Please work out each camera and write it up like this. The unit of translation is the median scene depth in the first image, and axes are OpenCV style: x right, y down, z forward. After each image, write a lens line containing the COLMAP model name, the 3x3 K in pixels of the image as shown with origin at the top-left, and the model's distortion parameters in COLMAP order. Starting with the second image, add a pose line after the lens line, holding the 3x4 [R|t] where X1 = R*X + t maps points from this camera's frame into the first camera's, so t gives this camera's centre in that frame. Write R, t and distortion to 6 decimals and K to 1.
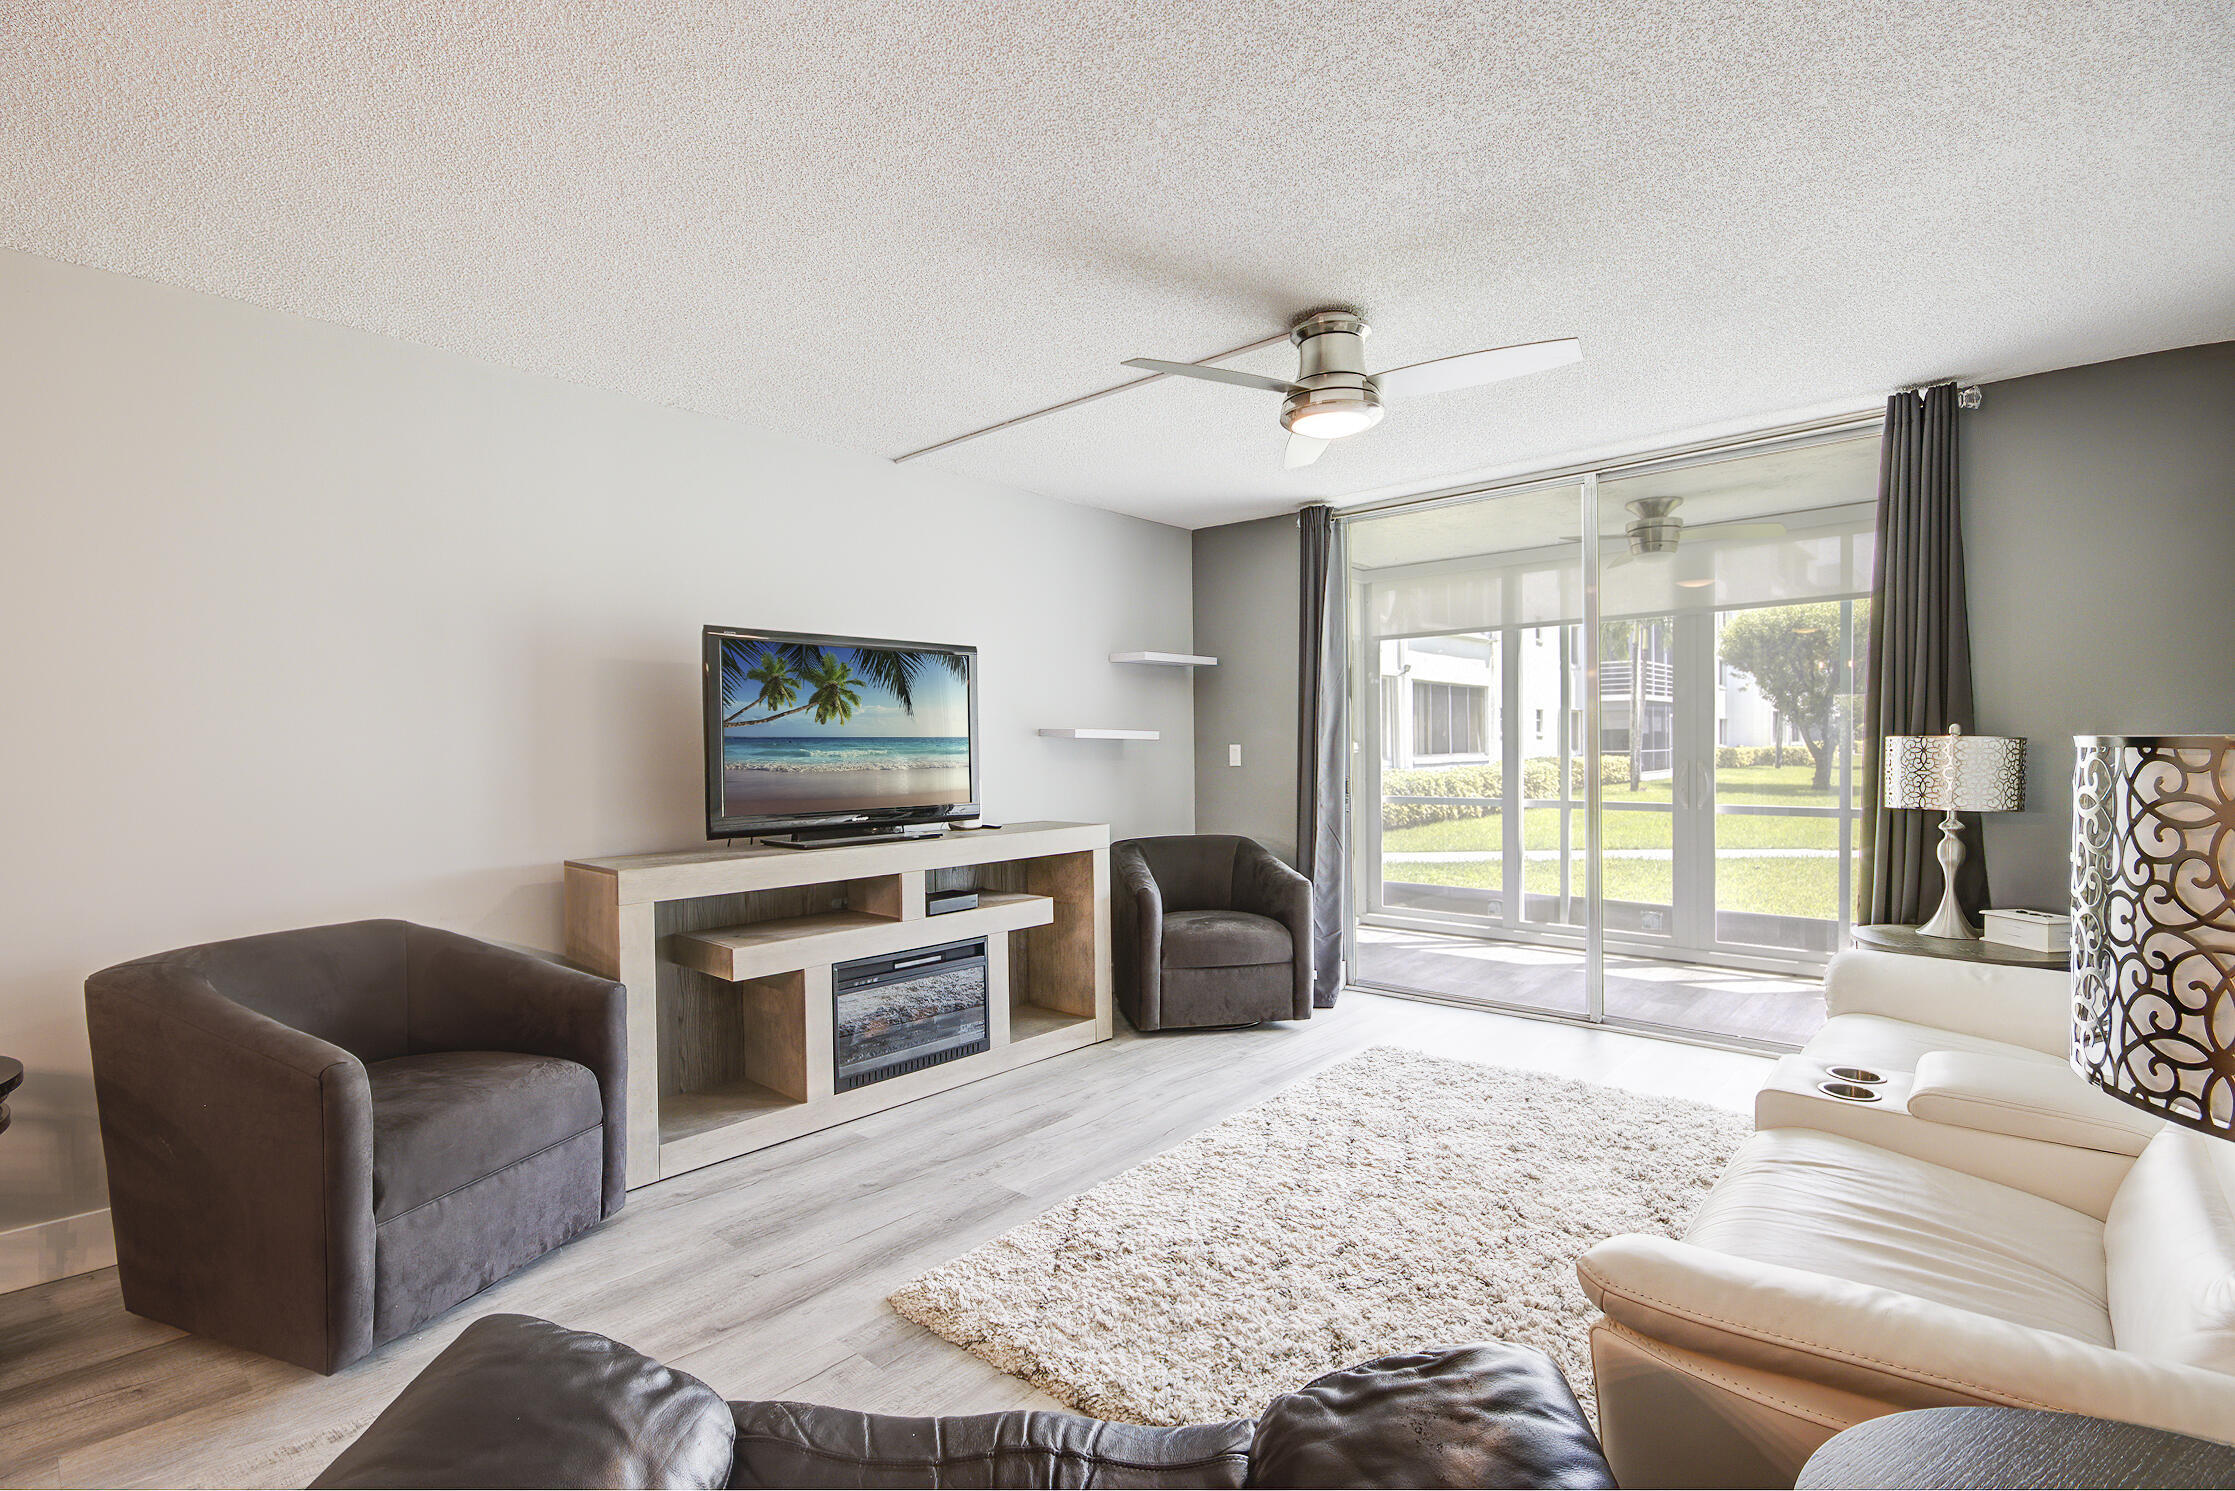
lens RADIAL K [[1089.1, 0, 1152.4], [0, 1089.1, 770.7], [0, 0, 1]] dist [0.000410, -0.000061]
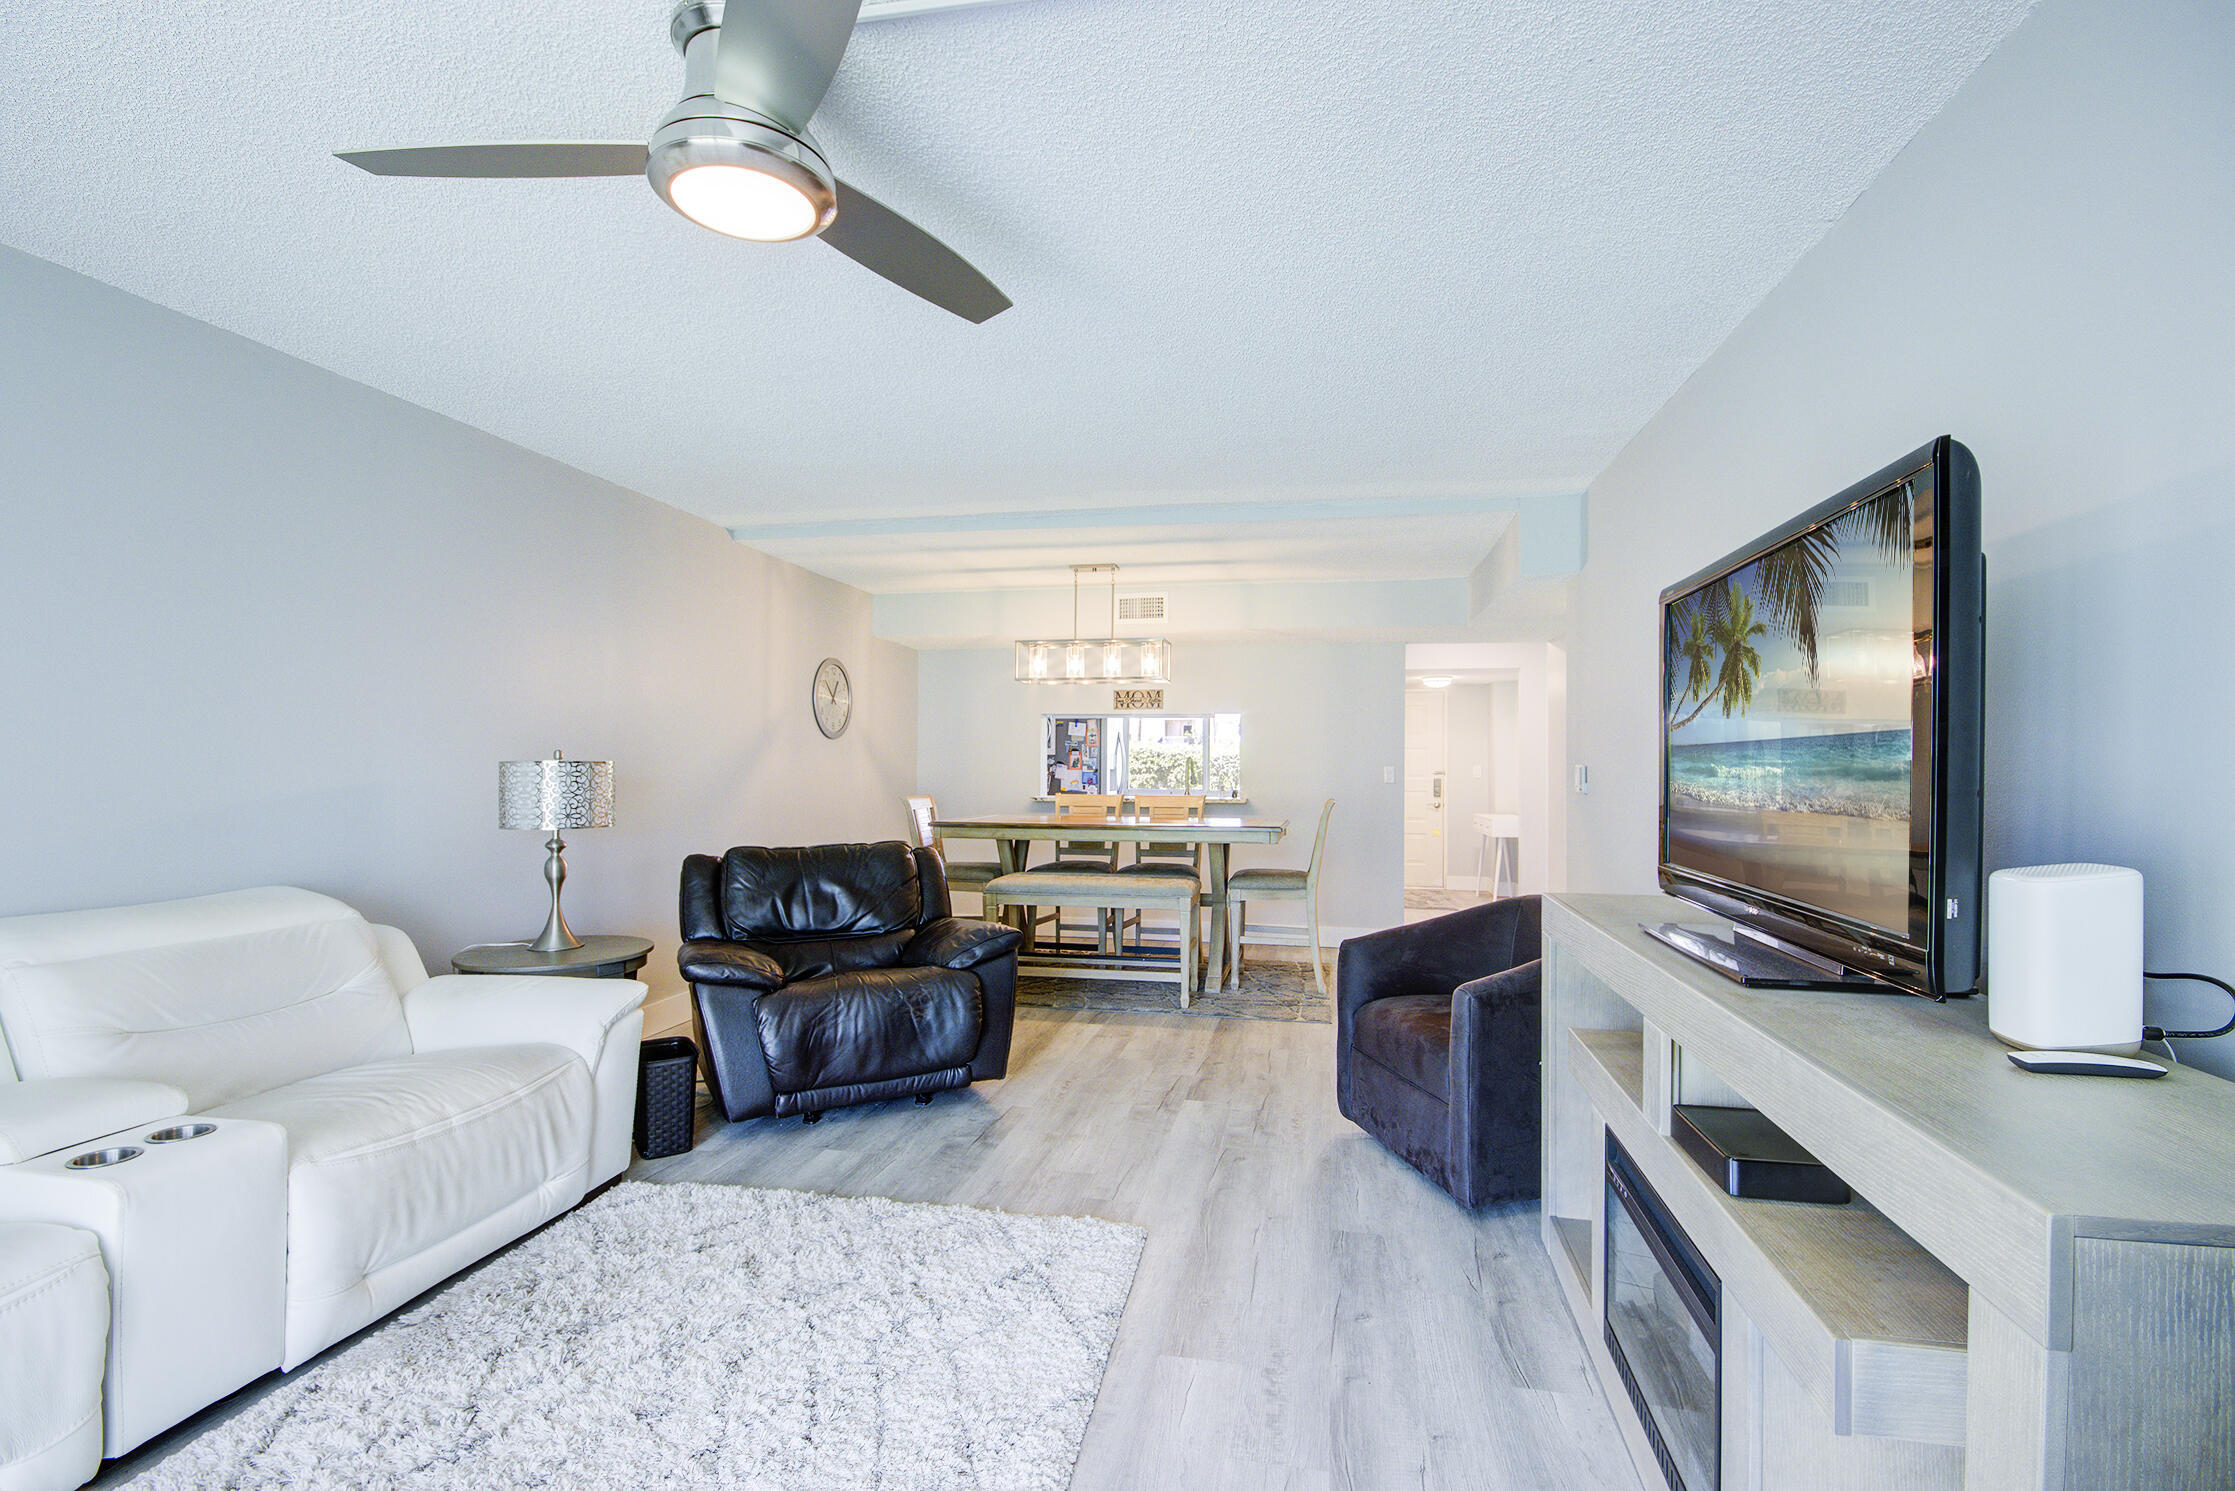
lens RADIAL K [[1055.2, 0, 1122.3], [0, 1055.2, 783.6], [0, 0, 1]] dist [0.011545, -0.000383]
pose [[-0.889295, 0.002452, -0.457327, 0.183250], [-0.011602, 0.999543, 0.027920, -0.019075], [0.457186, 0.030135, -0.888860, 1.199338]]
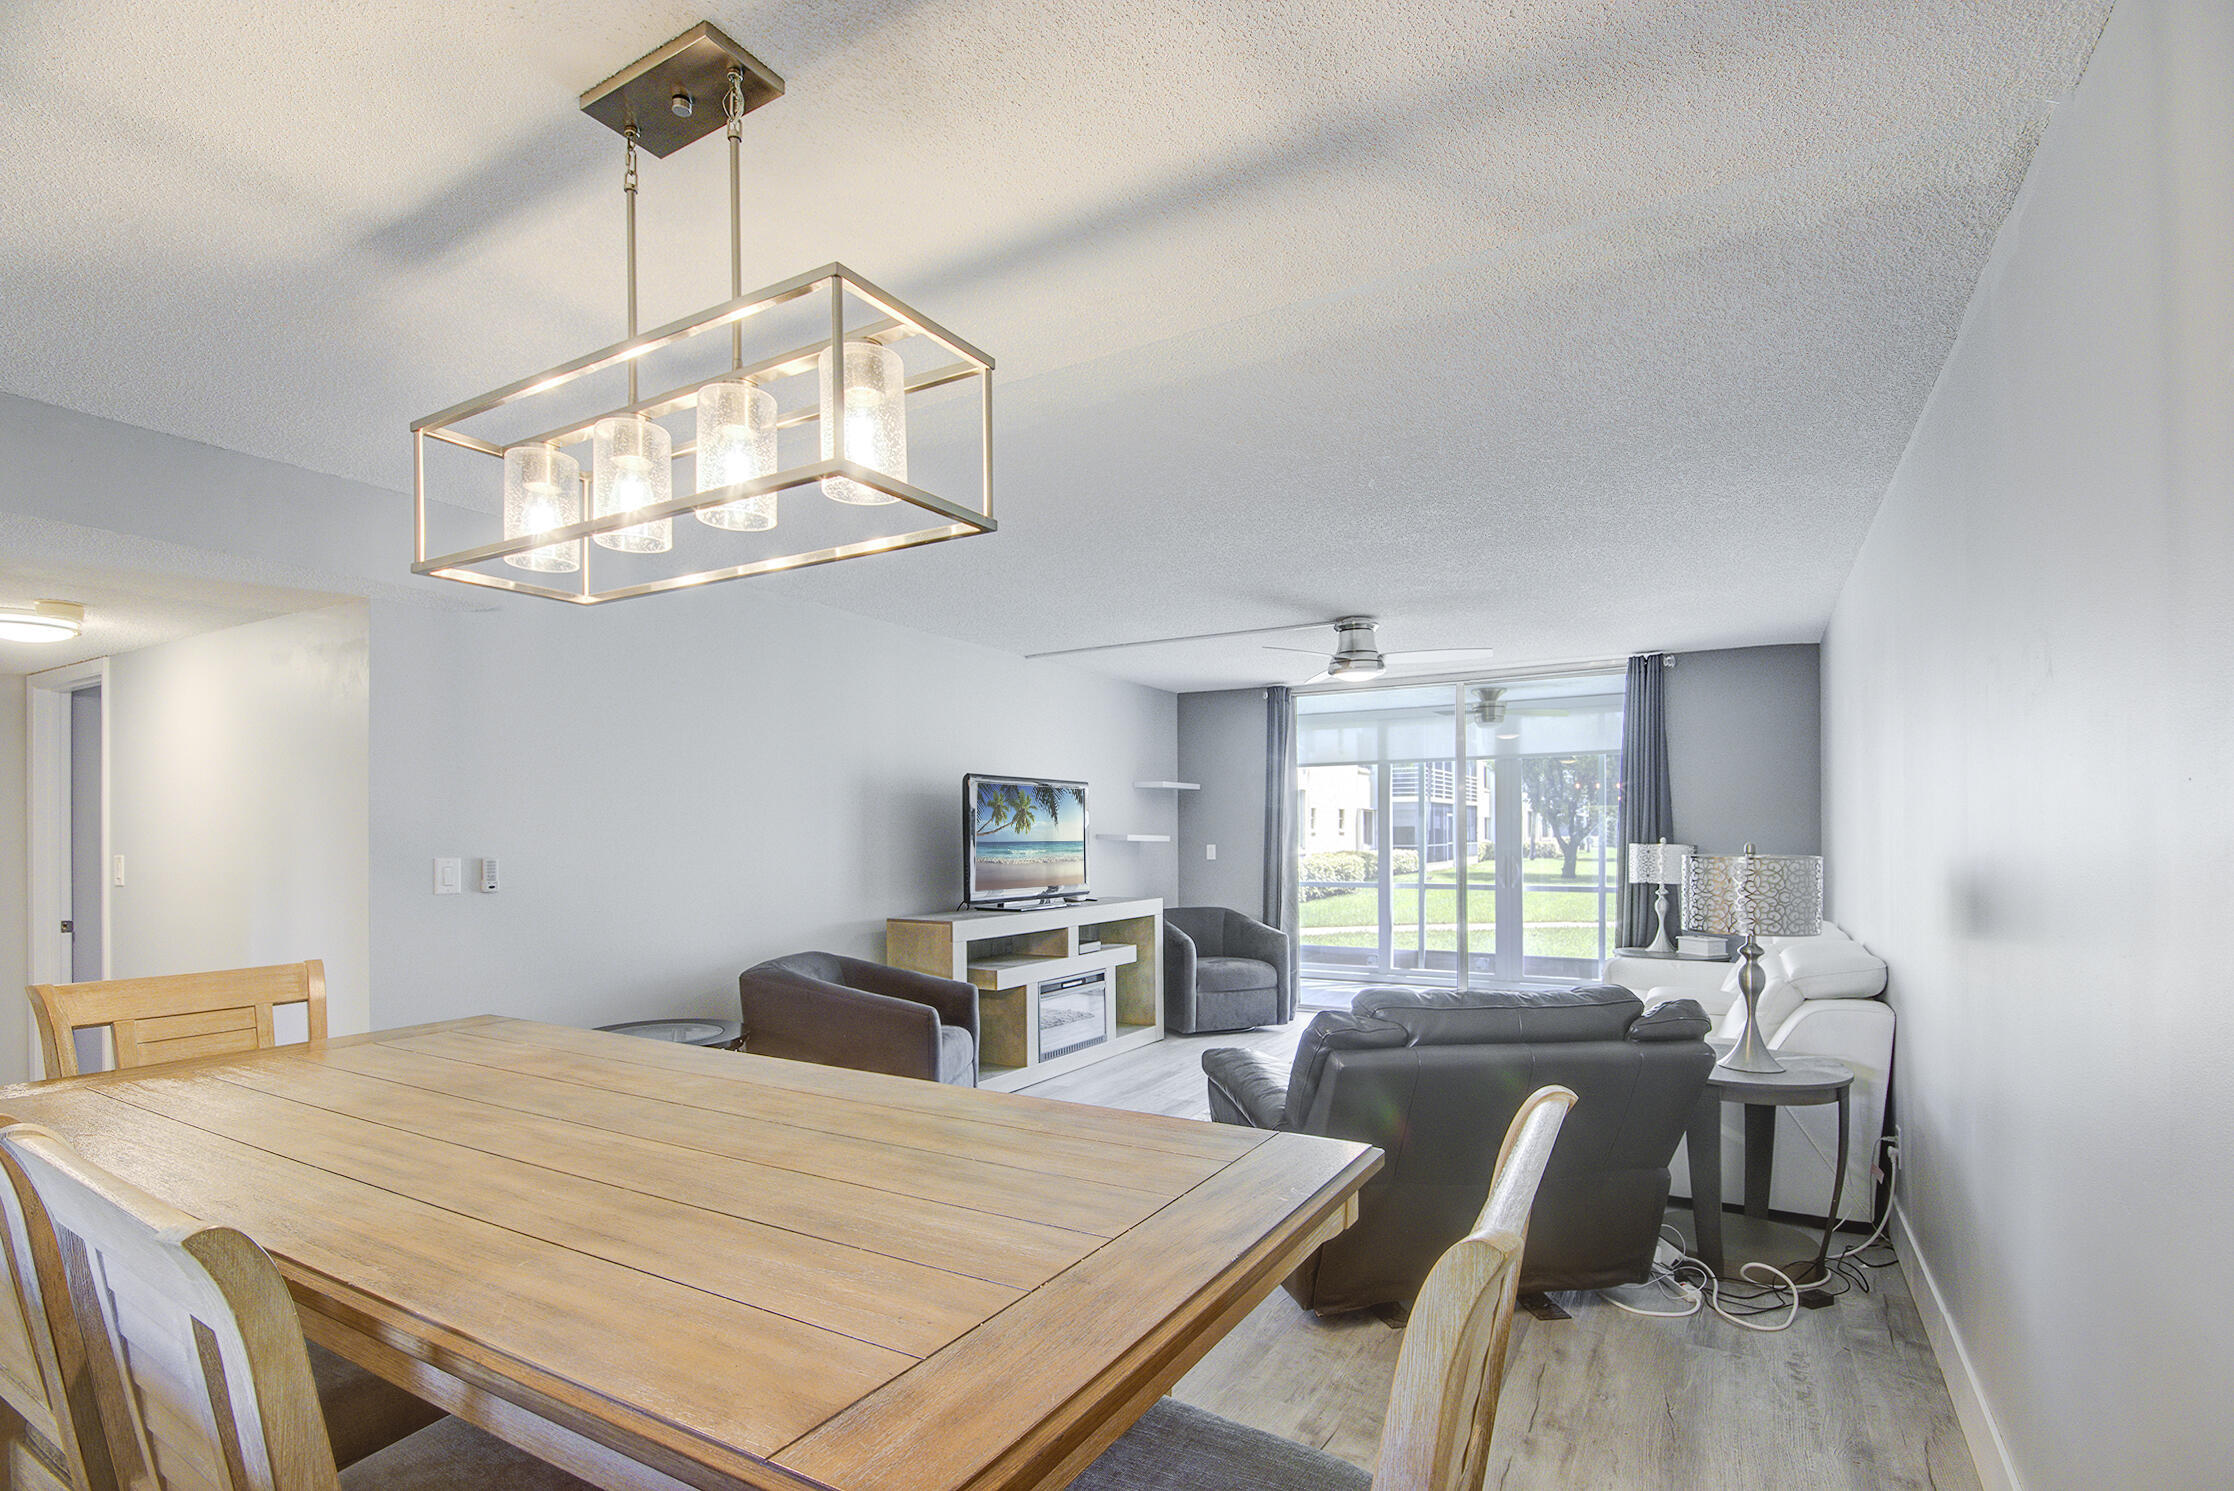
lens RADIAL K [[1066.3, 0, 1121.0], [0, 1066.3, 847.3], [0, 0, 1]] dist [0.000952, 0.000074]
pose [[0.987462, 0.001547, 0.157851, -0.394080], [0.000741, 0.999896, -0.014434, -0.000468], [-0.157856, 0.014370, 0.987358, -0.552020]]
